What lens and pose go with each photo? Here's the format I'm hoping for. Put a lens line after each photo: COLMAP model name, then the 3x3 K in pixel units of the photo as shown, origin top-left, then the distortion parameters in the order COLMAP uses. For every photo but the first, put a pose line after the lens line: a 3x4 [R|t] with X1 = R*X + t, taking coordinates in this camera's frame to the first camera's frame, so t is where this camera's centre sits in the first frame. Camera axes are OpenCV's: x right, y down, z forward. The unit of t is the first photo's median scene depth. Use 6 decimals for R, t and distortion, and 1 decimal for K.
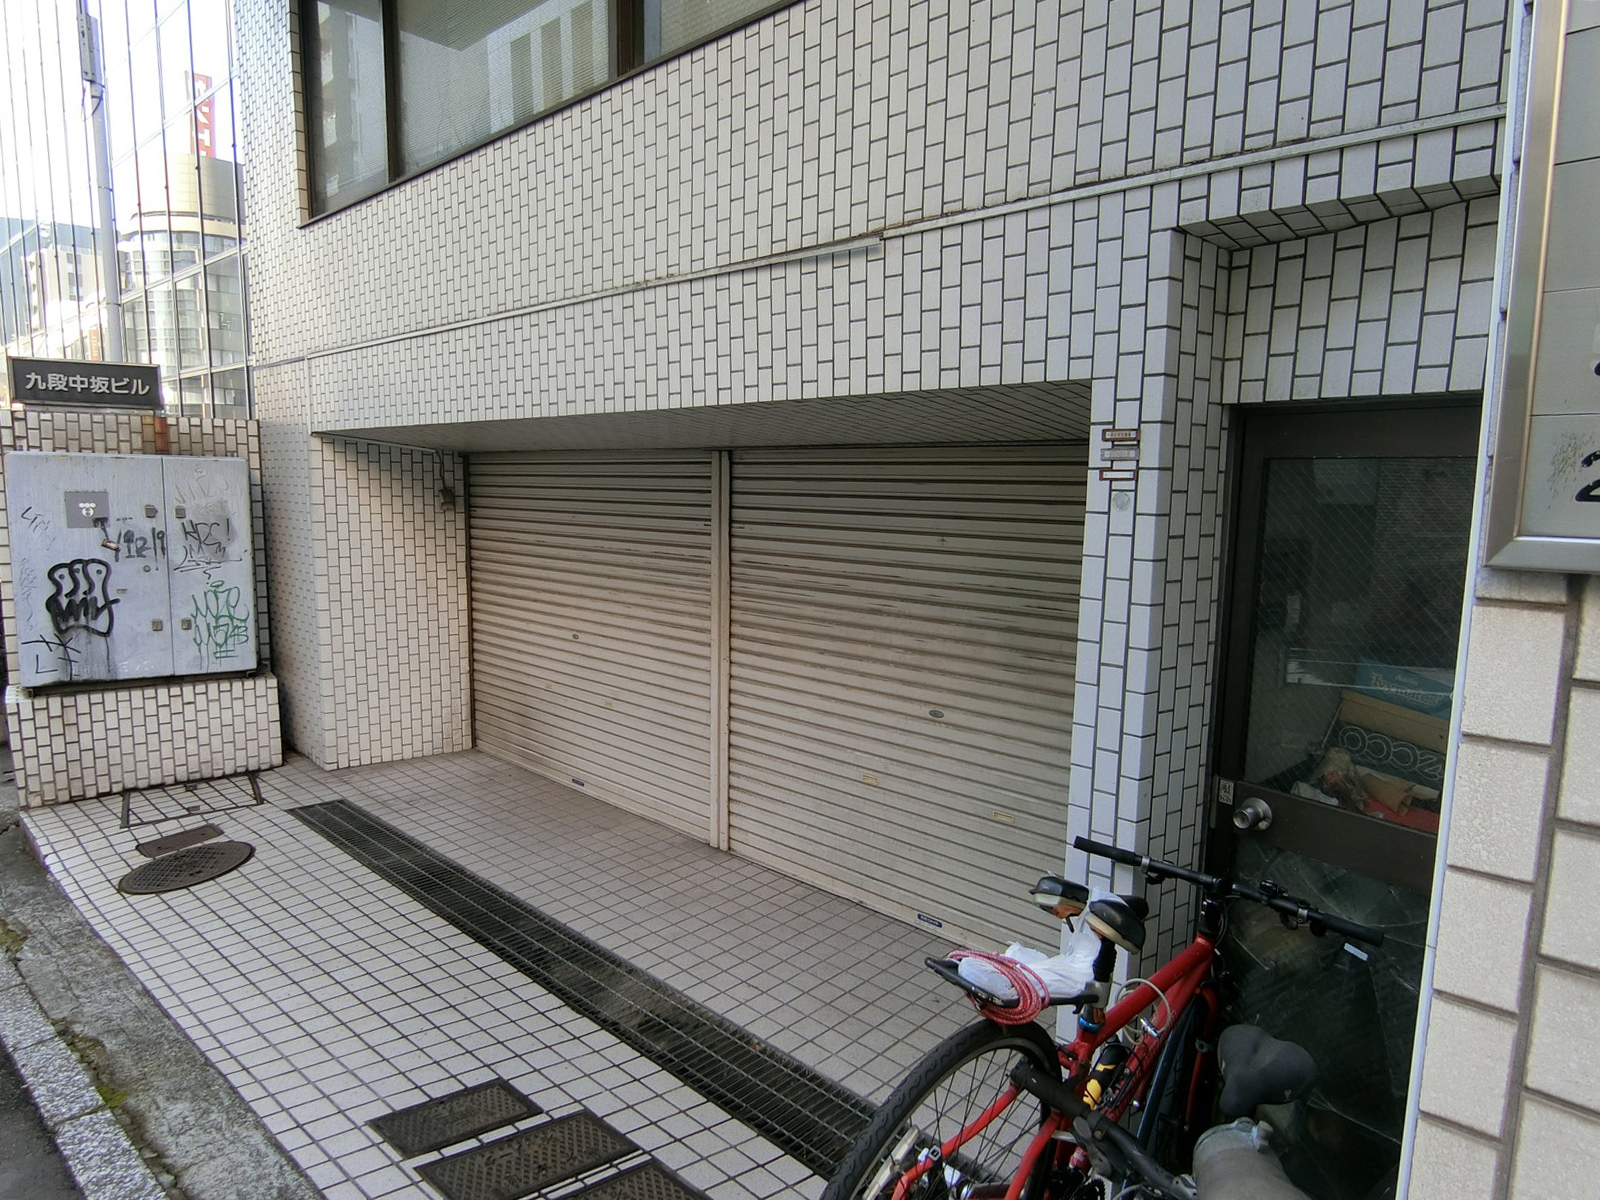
lens RADIAL K [[919.2, 0, 801.4], [0, 919.2, 596.1], [0, 0, 1]] dist [-0.005441, -0.001095]
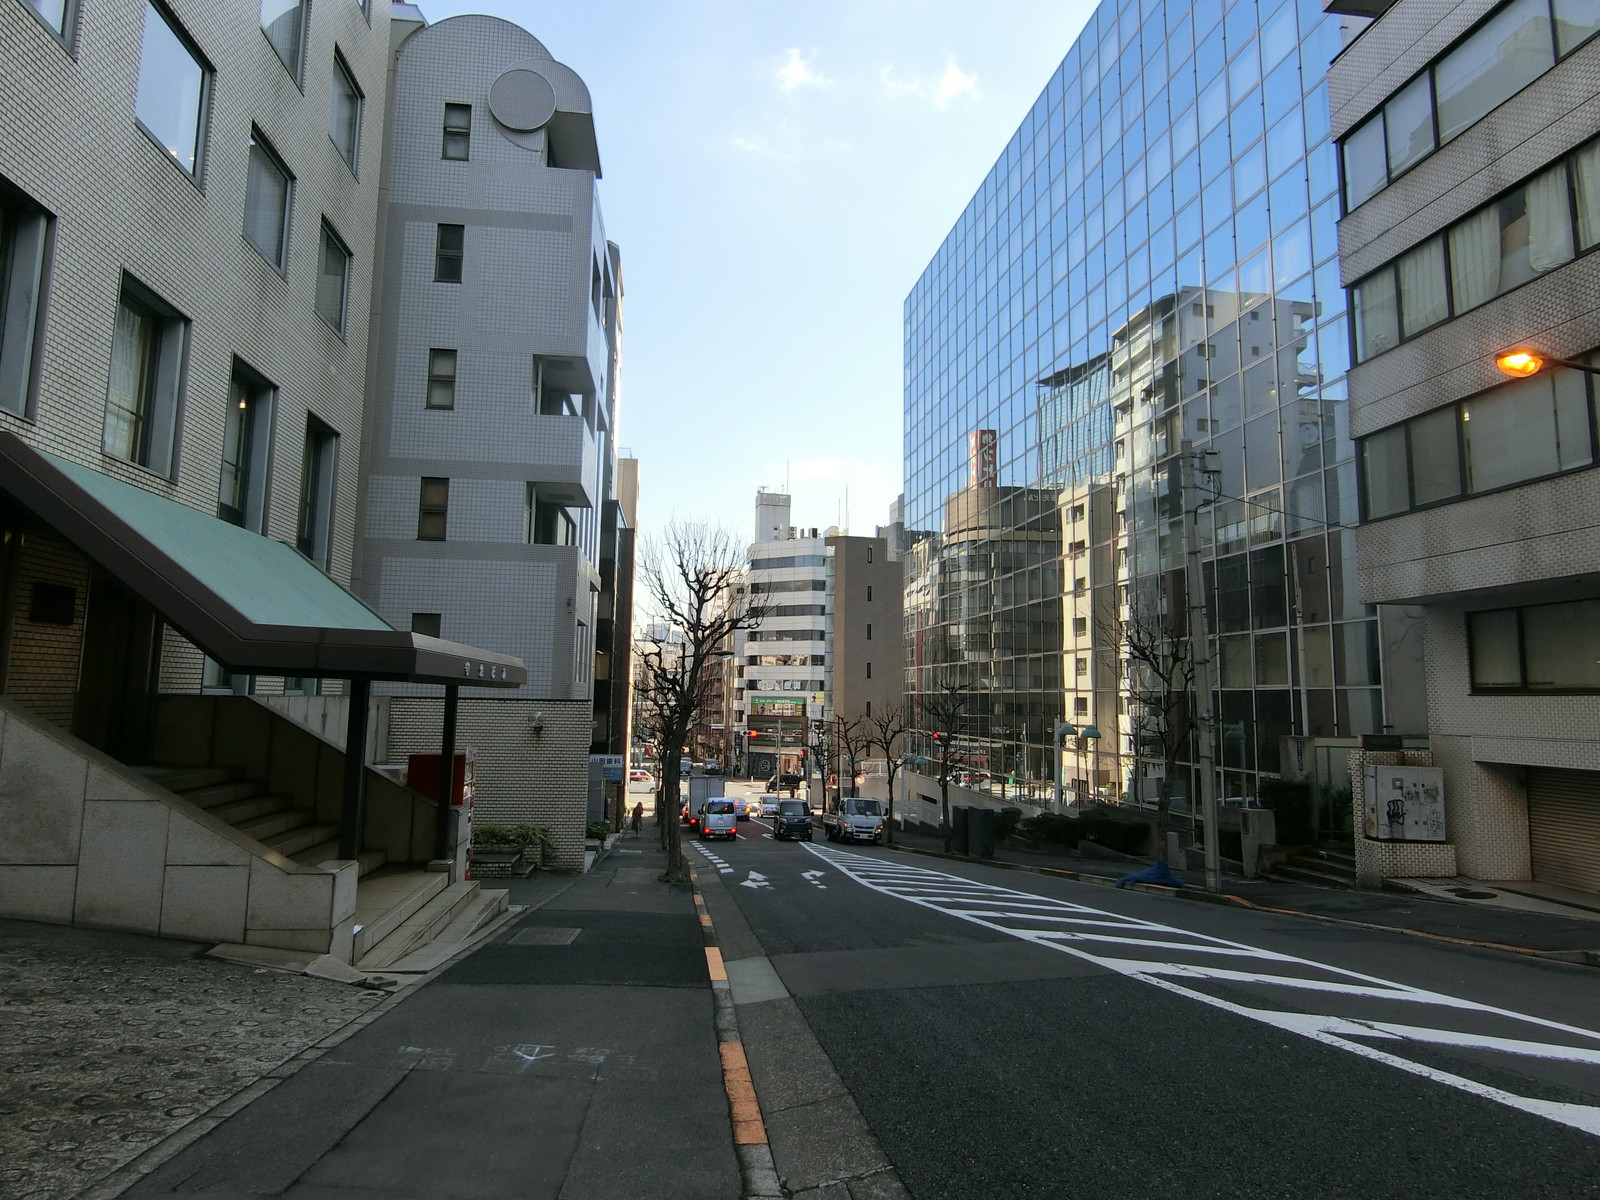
lens RADIAL K [[919.2, 0, 804.4], [0, 919.2, 596.7], [0, 0, 1]] dist [-0.005441, -0.001095]
pose [[0.771012, -0.079469, -0.631842, -0.278853], [-0.081666, 0.971652, -0.221862, 0.143469], [0.631562, 0.222658, 0.742666, -2.716465]]
